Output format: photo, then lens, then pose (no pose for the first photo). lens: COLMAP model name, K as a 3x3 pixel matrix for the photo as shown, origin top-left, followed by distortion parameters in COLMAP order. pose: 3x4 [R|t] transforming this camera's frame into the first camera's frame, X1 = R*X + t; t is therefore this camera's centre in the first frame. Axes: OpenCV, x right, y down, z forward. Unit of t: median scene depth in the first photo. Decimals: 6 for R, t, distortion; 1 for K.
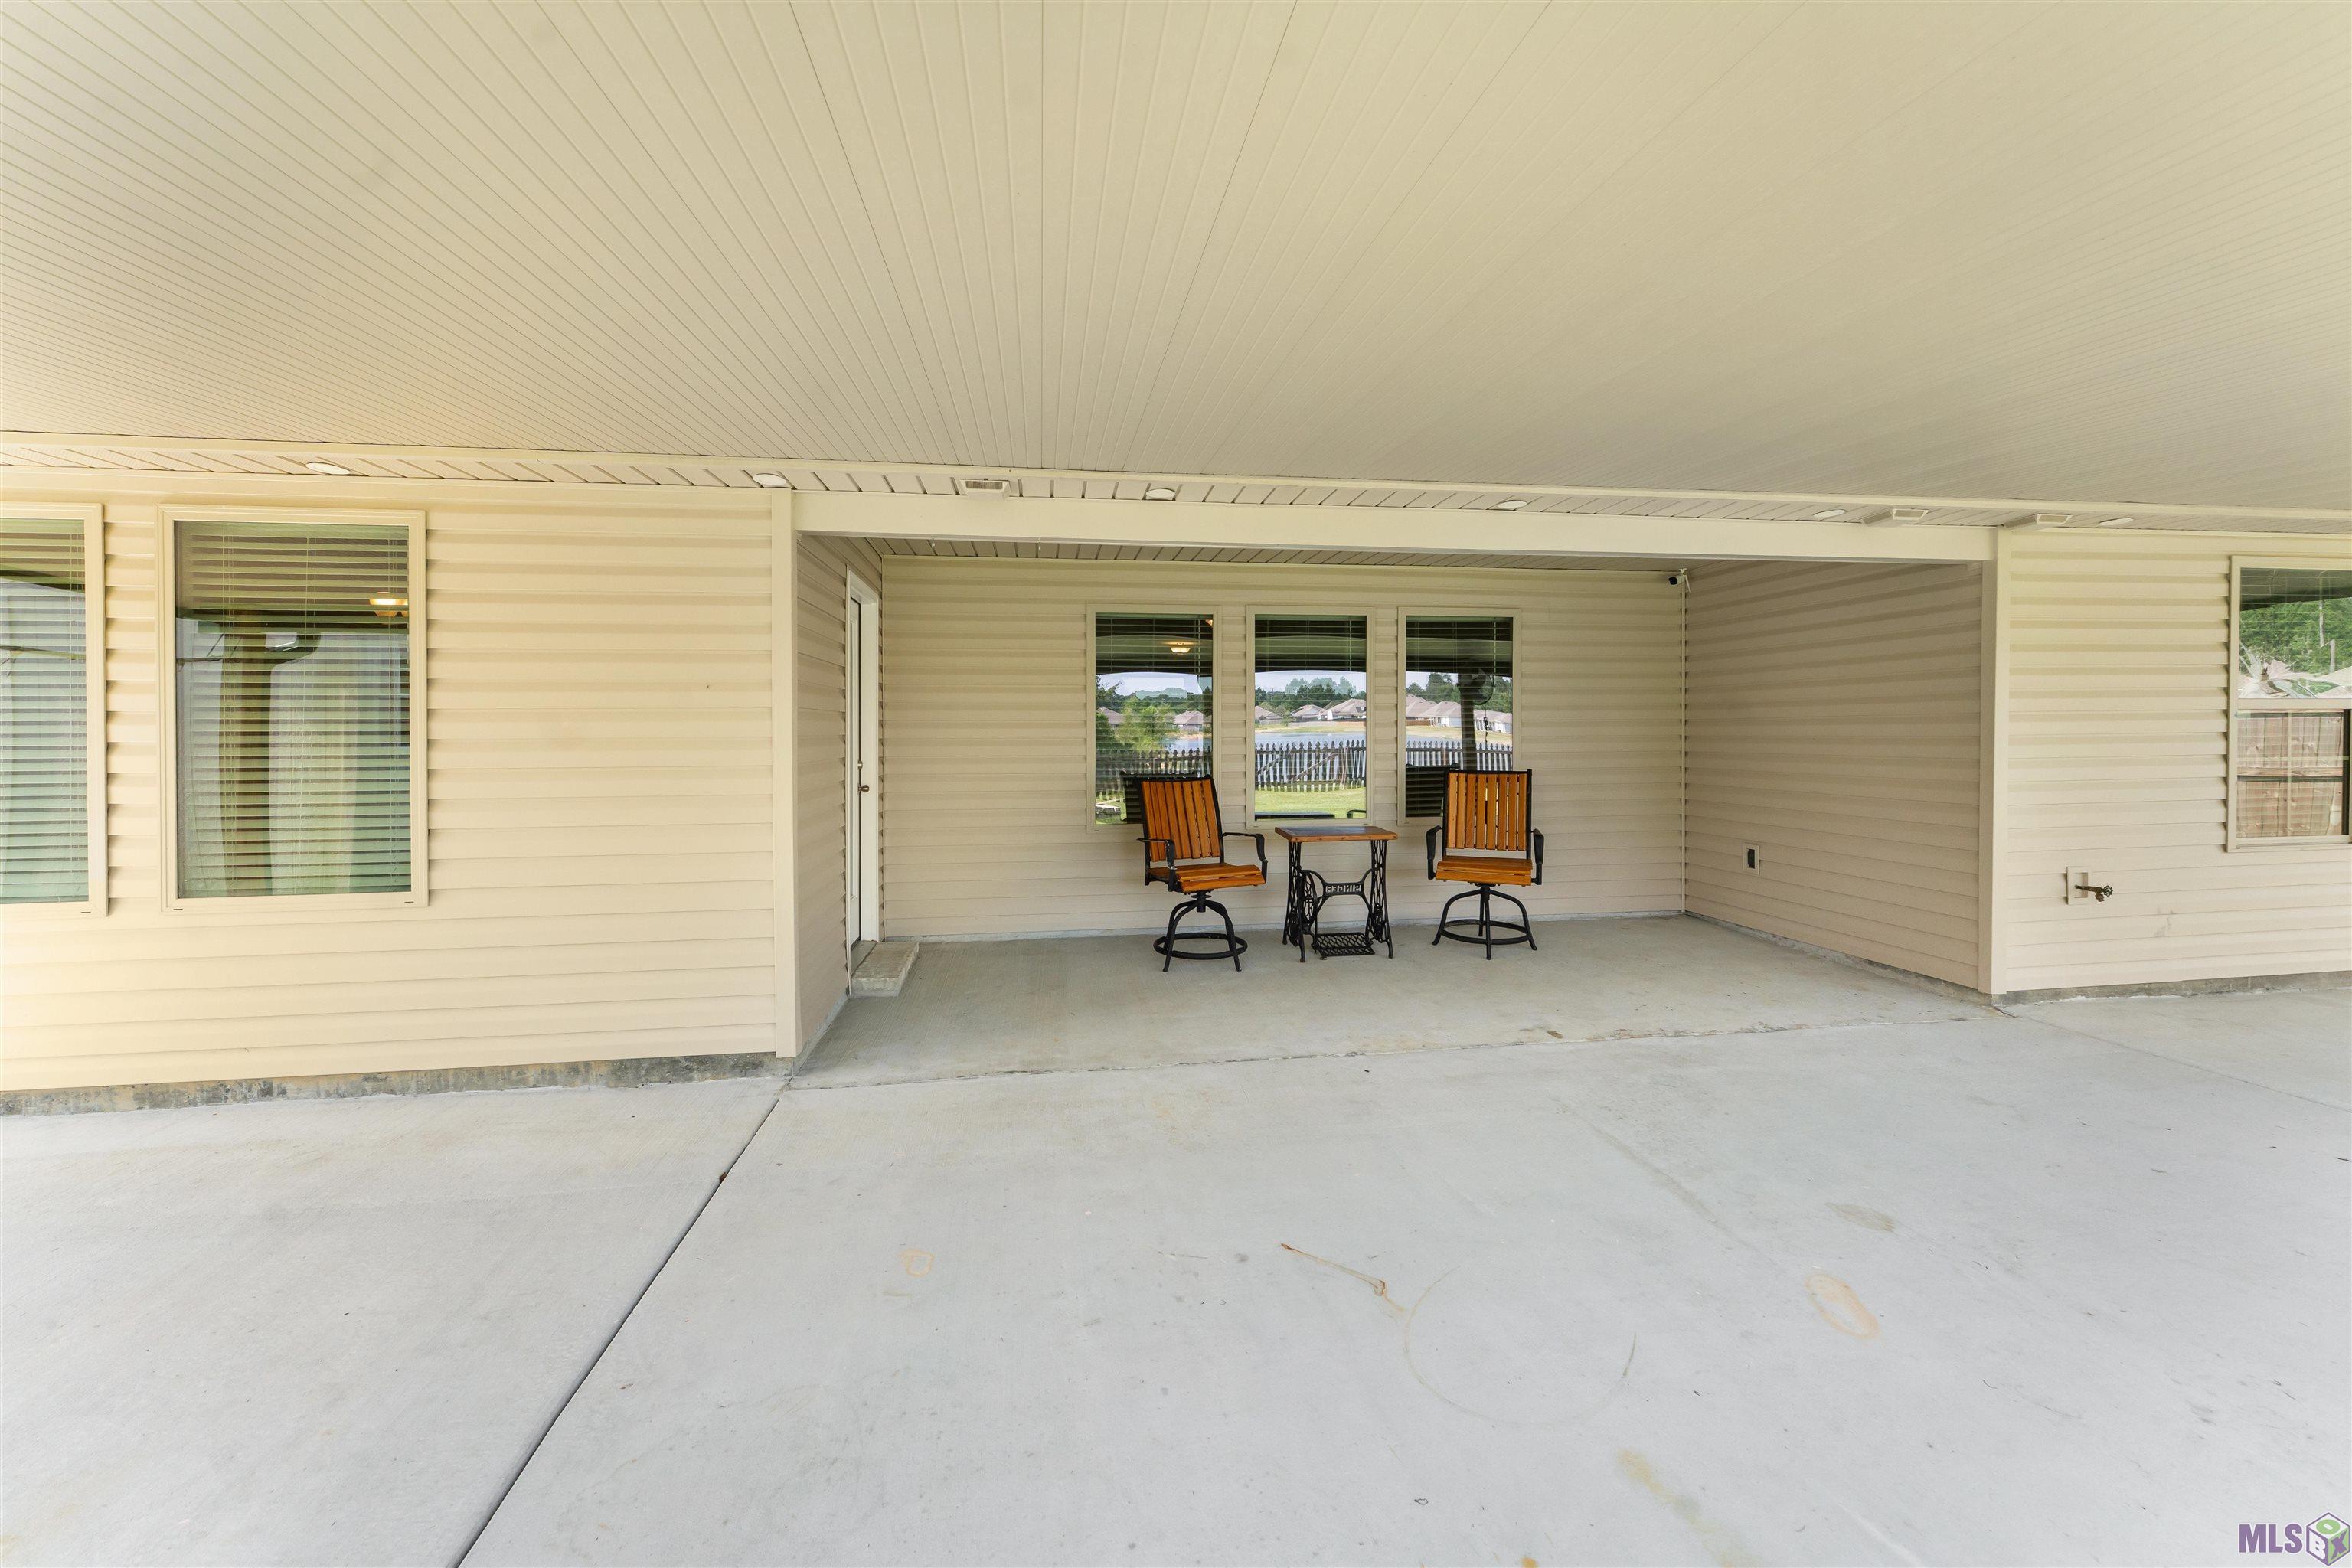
lens RADIAL K [[956.3, 0, 1178.0], [0, 956.3, 733.9], [0, 0, 1]] dist [0.000166, -0.000062]
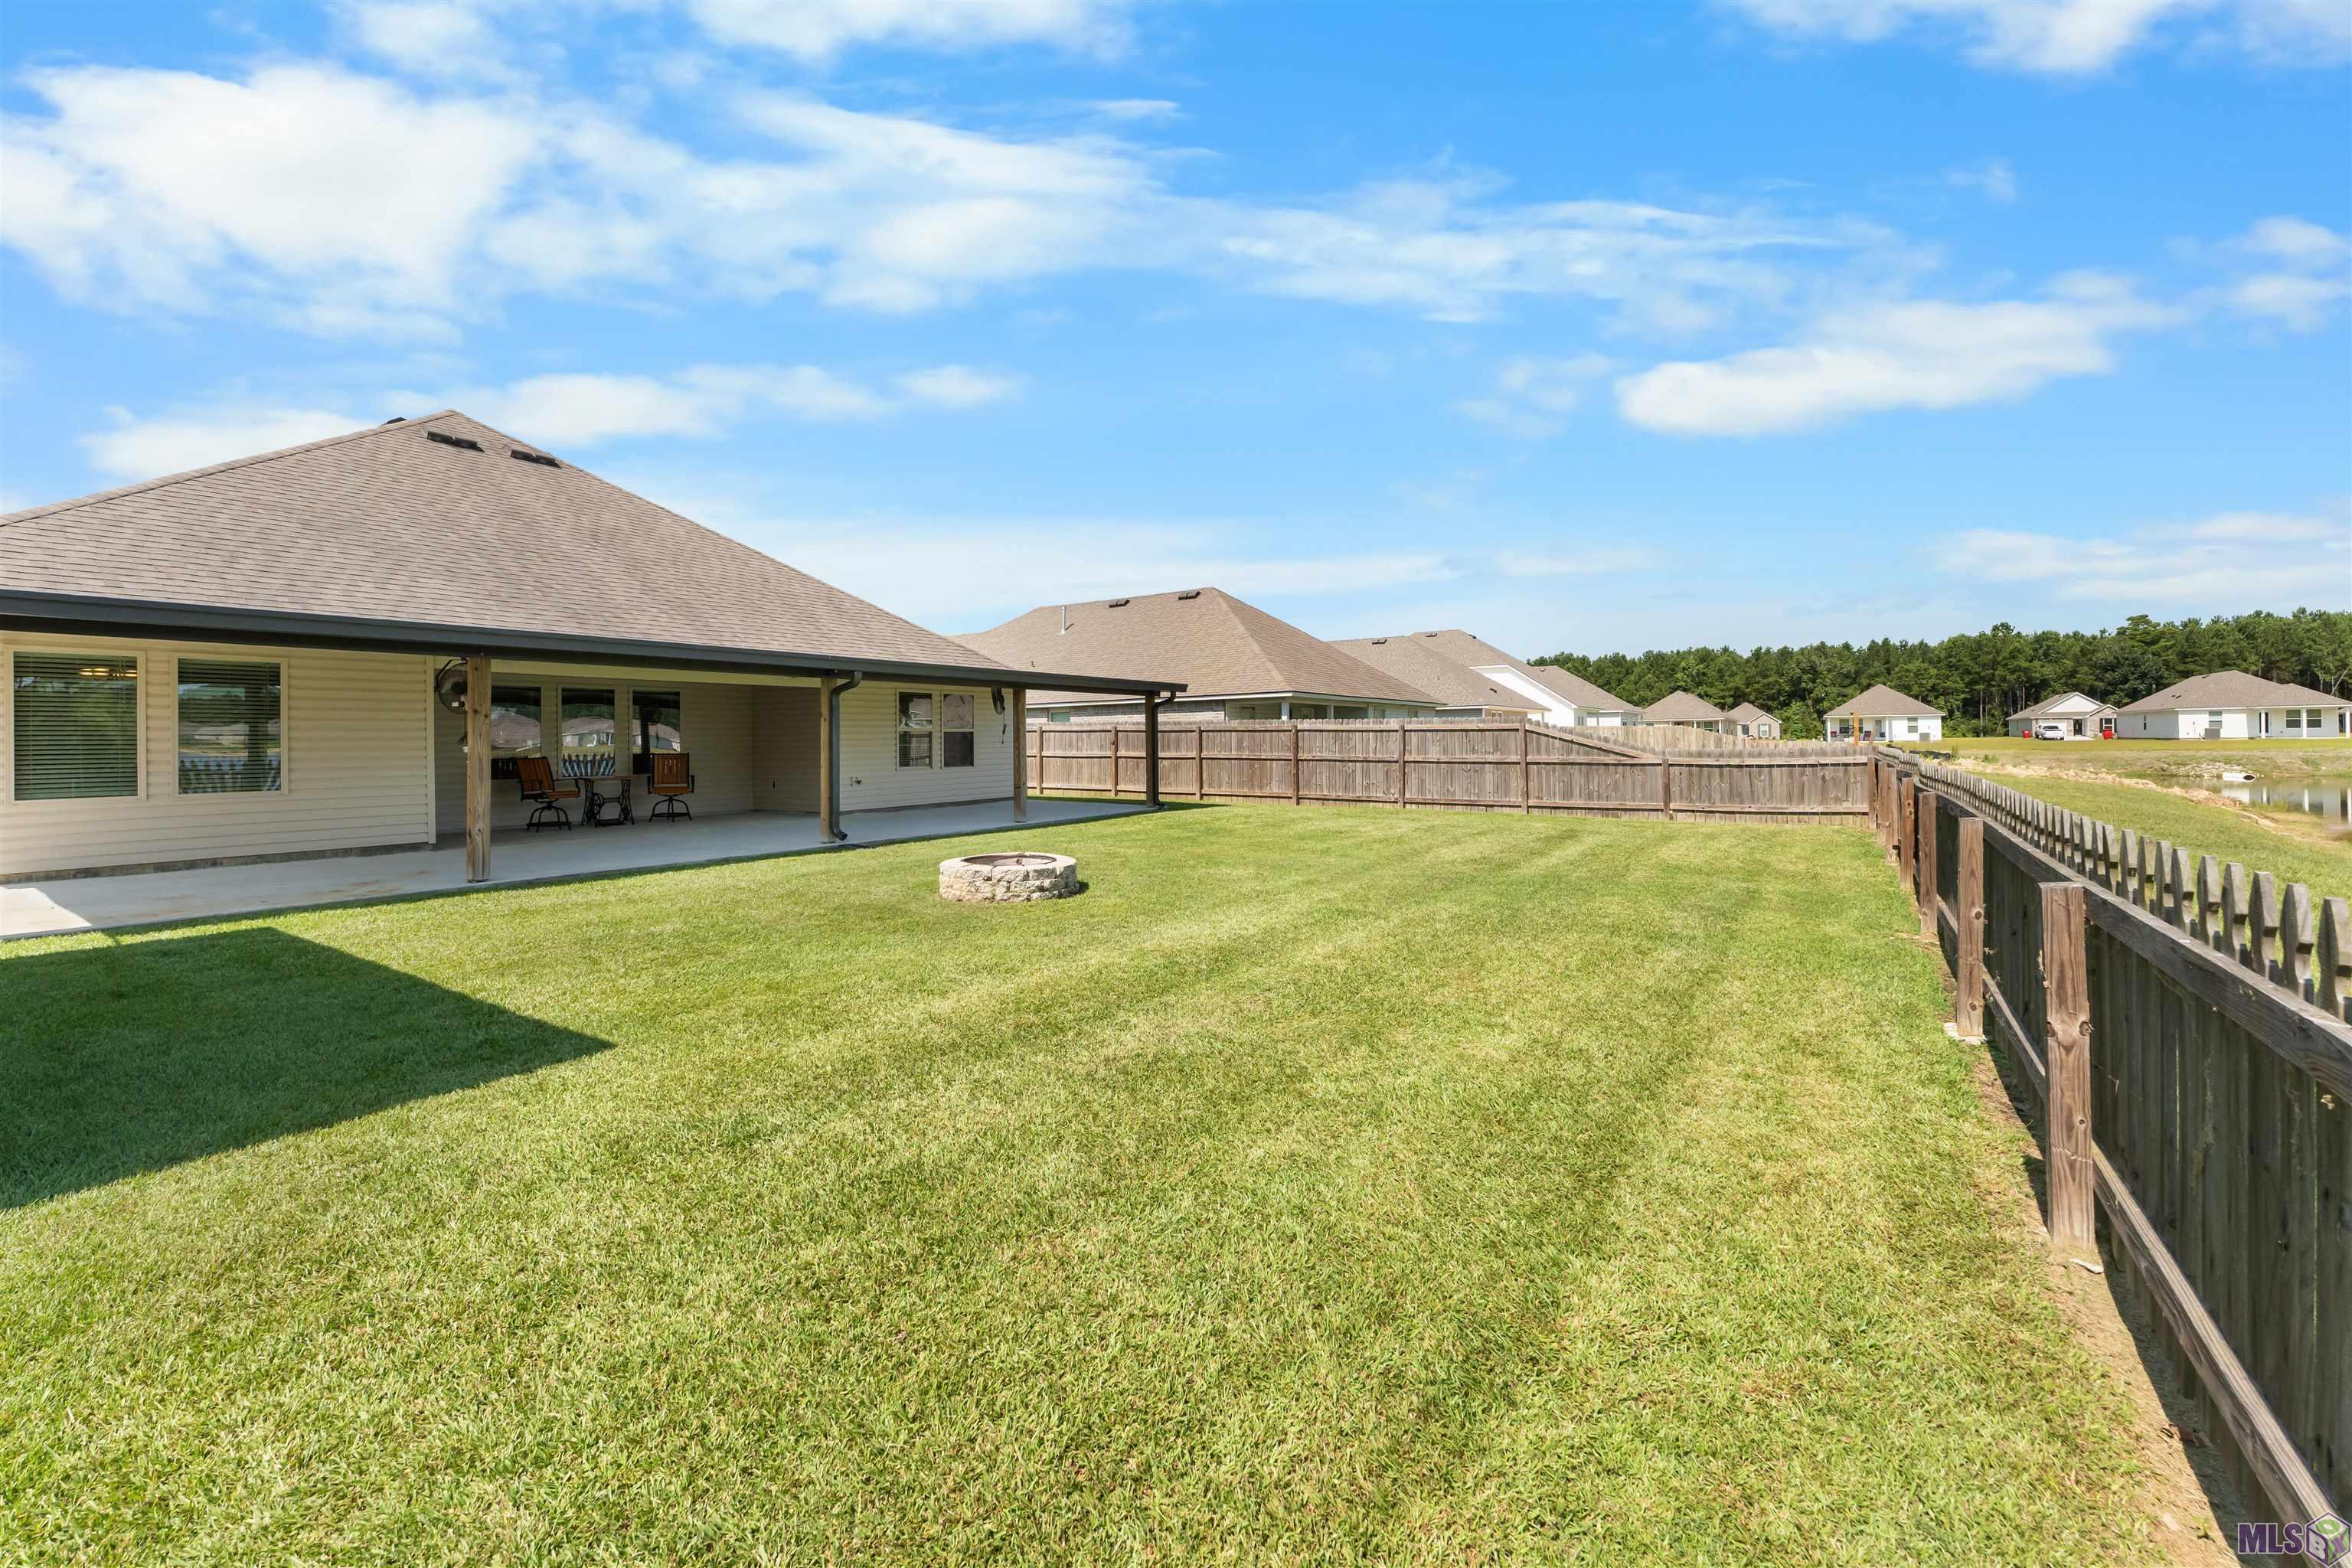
lens RADIAL K [[950.7, 0, 1184.6], [0, 950.7, 788.7], [0, 0, 1]] dist [-0.001733, -0.000033]
pose [[0.667485, -0.036243, 0.743741, -0.772432], [0.004123, 0.998979, 0.044980, 0.030393], [-0.744612, -0.026957, 0.666953, -2.036431]]
